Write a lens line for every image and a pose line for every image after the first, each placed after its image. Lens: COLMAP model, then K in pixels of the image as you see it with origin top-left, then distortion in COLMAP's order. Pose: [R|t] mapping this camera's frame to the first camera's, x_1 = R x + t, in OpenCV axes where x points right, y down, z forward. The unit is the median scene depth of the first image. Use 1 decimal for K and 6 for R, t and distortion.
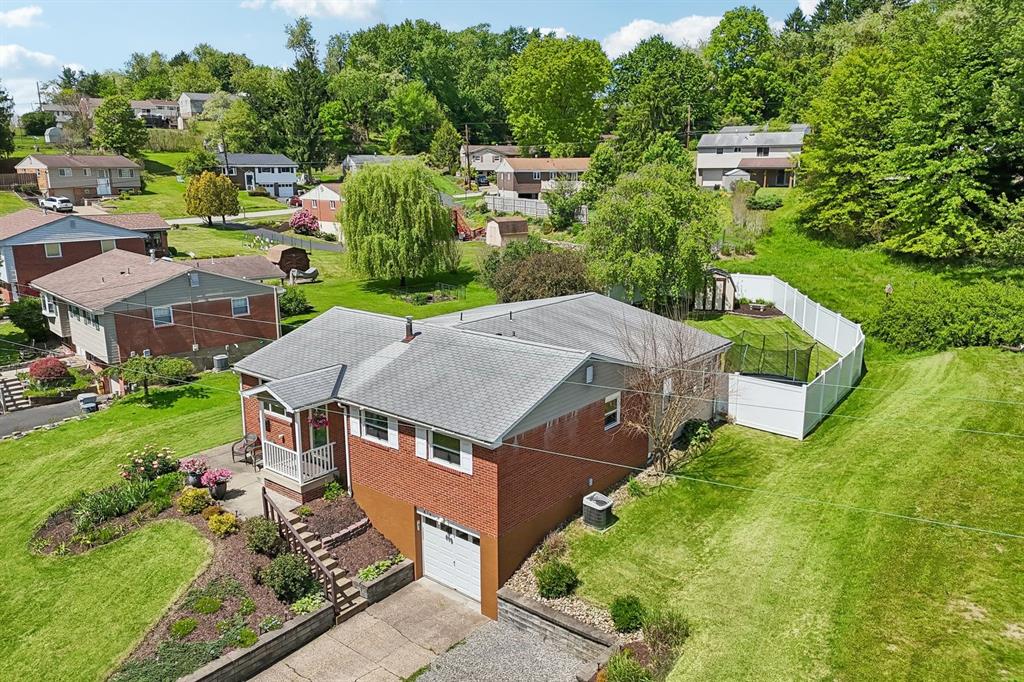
lens RADIAL K [[743.4, 0, 517.4], [0, 743.4, 340.4], [0, 0, 1]] dist [0.075432, -0.081019]
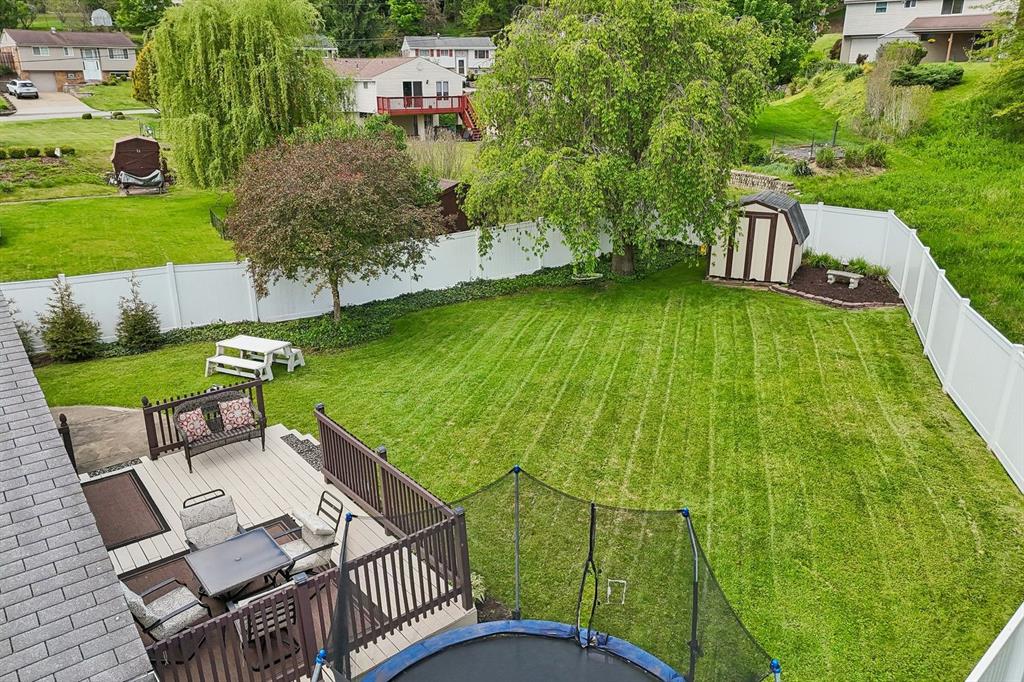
lens RADIAL K [[743.4, 0, 517.4], [0, 743.4, 340.4], [0, 0, 1]] dist [0.075432, -0.081019]
pose [[0.975074, 0.073902, -0.209211, 0.186564], [-0.050515, 0.992079, 0.115007, -0.041735], [0.216053, -0.101572, 0.971084, 0.417027]]
